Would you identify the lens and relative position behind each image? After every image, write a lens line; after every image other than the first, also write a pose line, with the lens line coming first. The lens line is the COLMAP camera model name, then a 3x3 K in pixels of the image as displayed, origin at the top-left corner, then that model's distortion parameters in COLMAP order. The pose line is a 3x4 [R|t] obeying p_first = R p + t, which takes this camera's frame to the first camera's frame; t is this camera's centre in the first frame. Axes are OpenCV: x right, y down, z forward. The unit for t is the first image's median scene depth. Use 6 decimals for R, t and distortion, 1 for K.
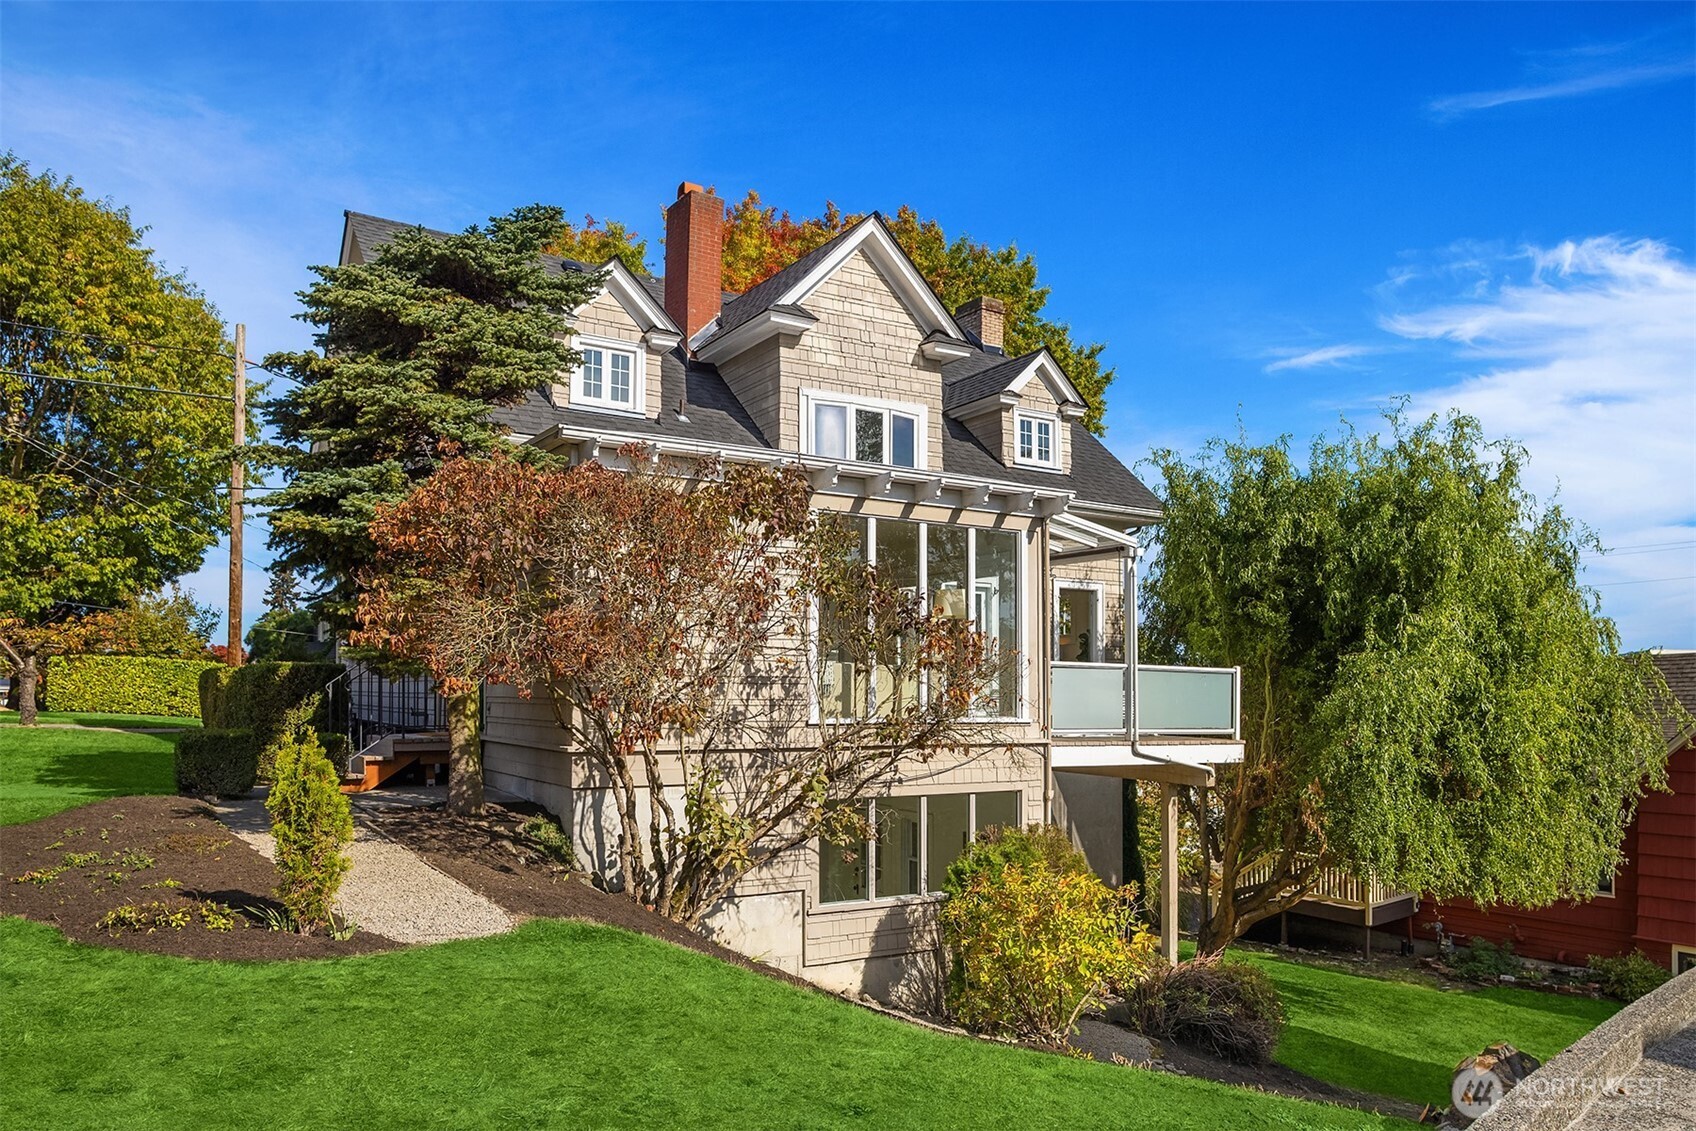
lens RADIAL K [[1400.9, 0, 848.0], [0, 1400.9, 565.5], [0, 0, 1]] dist [-0.046967, 0.060815]
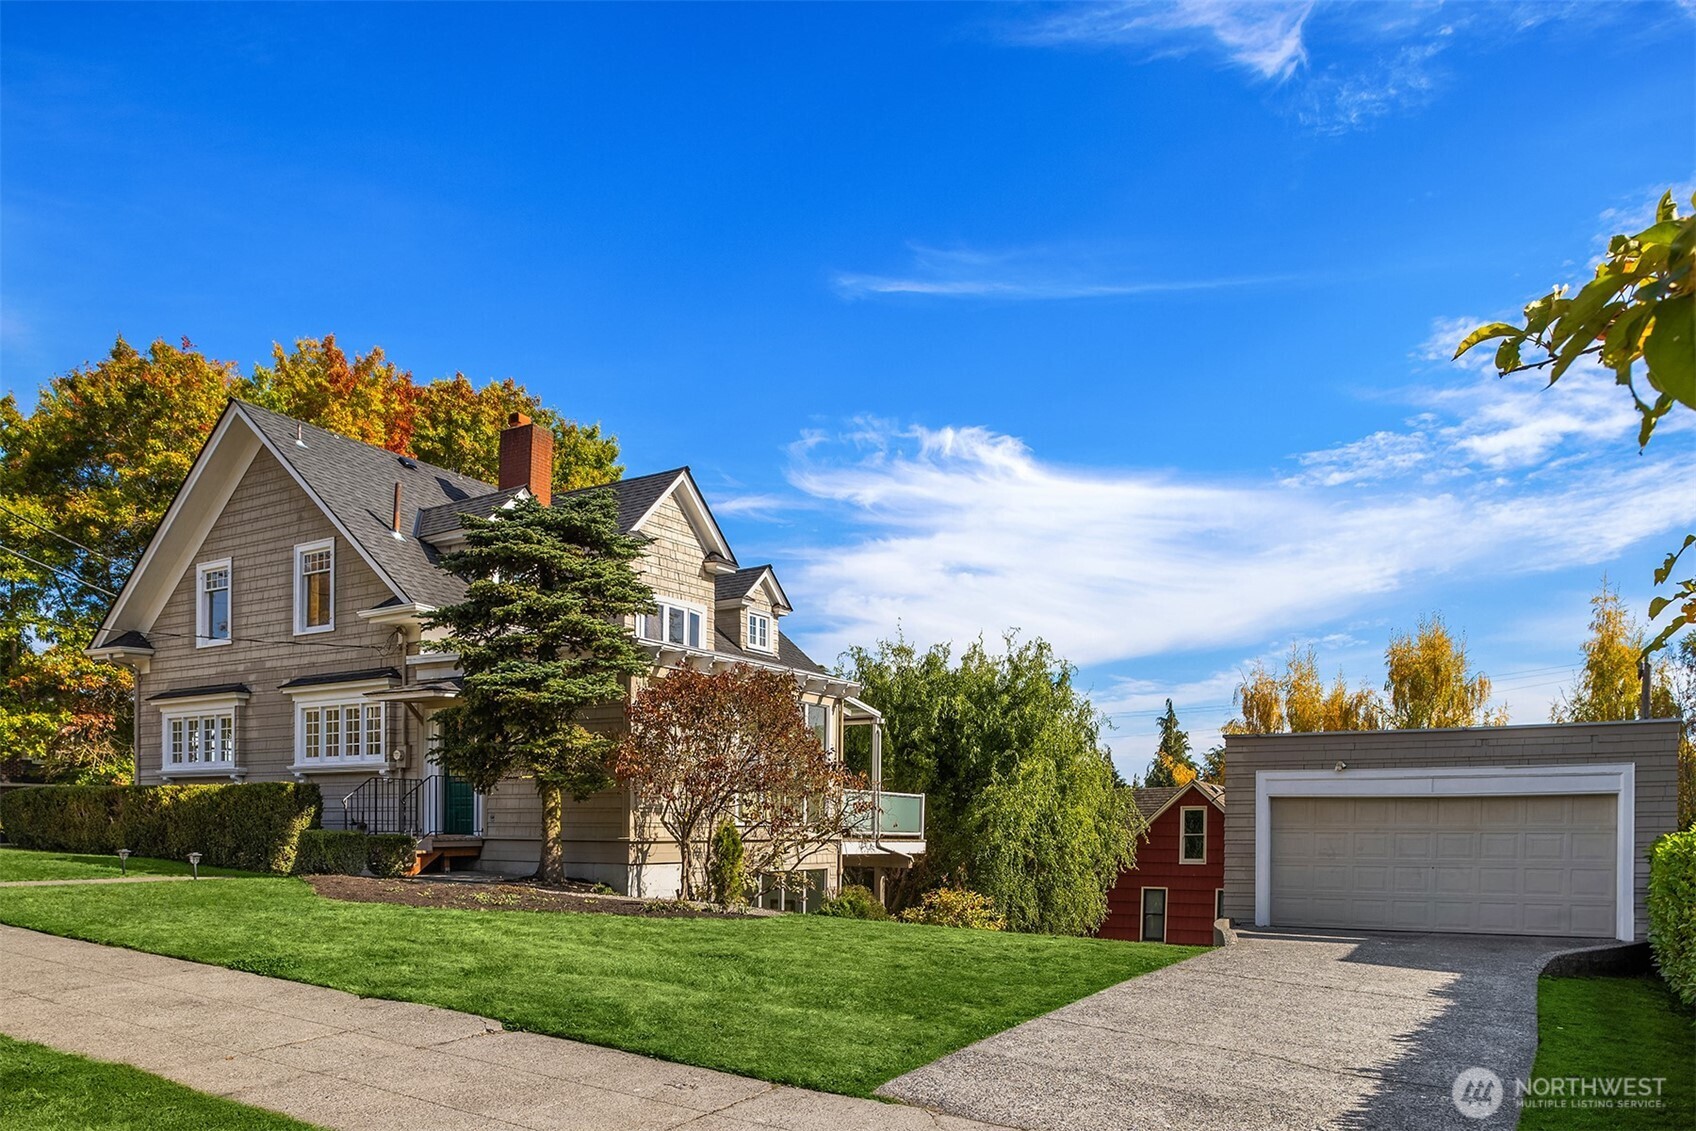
lens RADIAL K [[2375.9, 0, 848.0], [0, 2375.9, 565.5], [0, 0, 1]] dist [-0.123853, 0.007321]
pose [[0.831610, 0.063140, 0.551759, -0.638978], [-0.045962, 0.997933, -0.044923, -0.030292], [-0.553455, 0.011999, 0.832793, -0.594760]]
